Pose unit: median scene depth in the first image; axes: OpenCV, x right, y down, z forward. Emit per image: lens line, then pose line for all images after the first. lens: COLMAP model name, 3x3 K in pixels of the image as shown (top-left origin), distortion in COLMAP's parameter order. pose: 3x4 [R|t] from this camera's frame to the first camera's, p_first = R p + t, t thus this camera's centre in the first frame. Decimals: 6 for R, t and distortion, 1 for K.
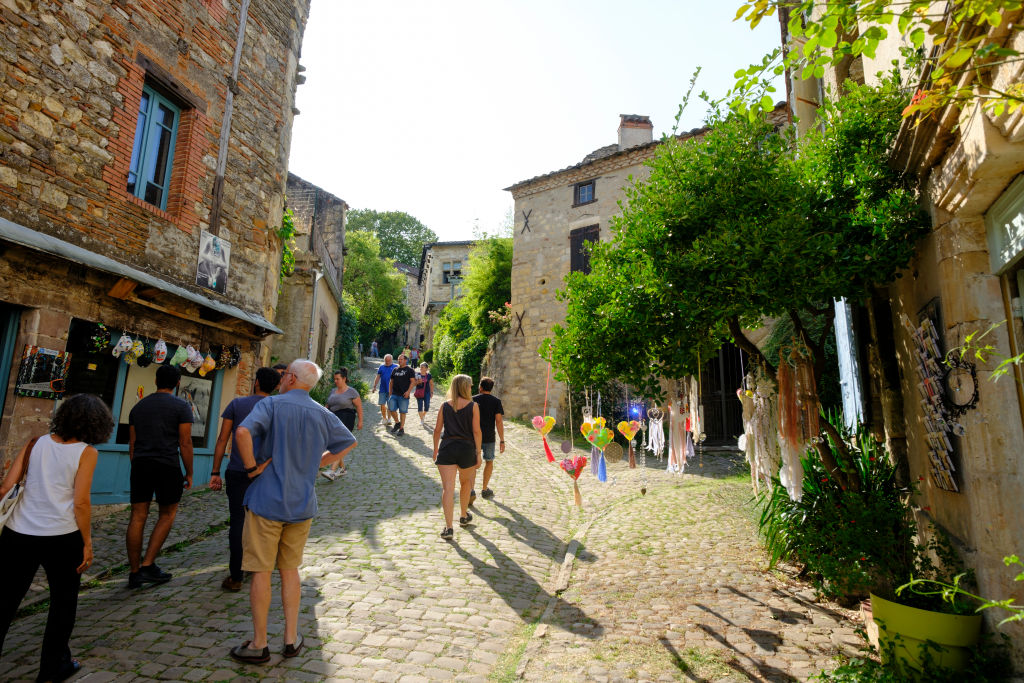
lens RADIAL K [[625.1, 0, 512.8], [0, 625.1, 336.1], [0, 0, 1]] dist [0.001097, 0.003817]
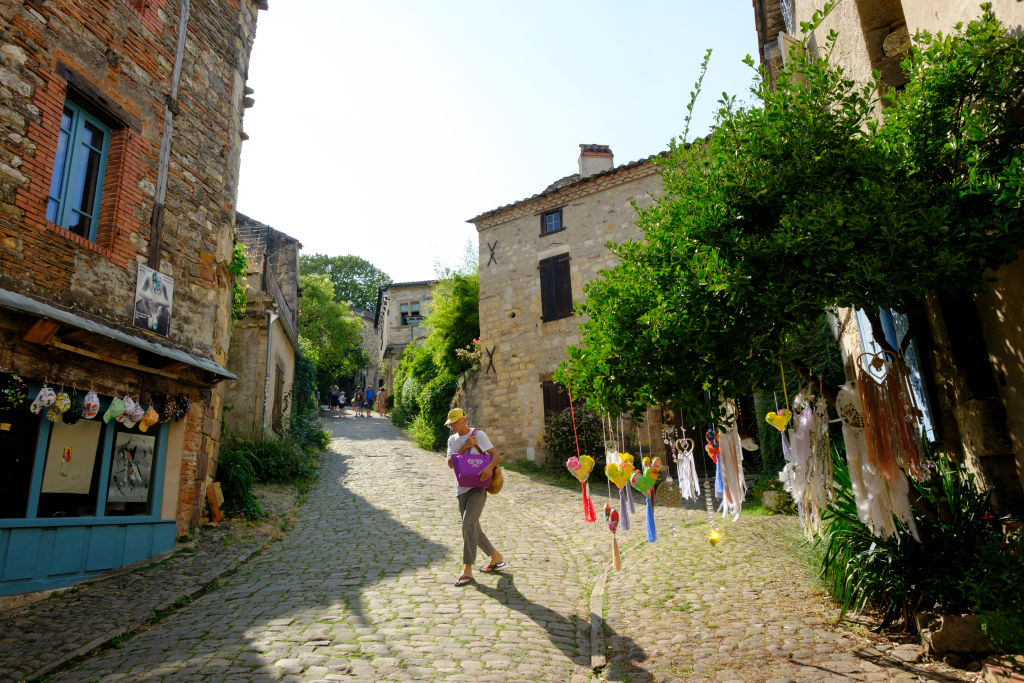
lens RADIAL K [[625.1, 0, 511.2], [0, 625.1, 347.8], [0, 0, 1]] dist [0.001097, 0.003817]
pose [[0.996641, -0.044889, 0.068494, -0.045521], [0.048027, 0.997837, -0.044888, 0.012276], [-0.066330, 0.048027, 0.996641, 0.103008]]
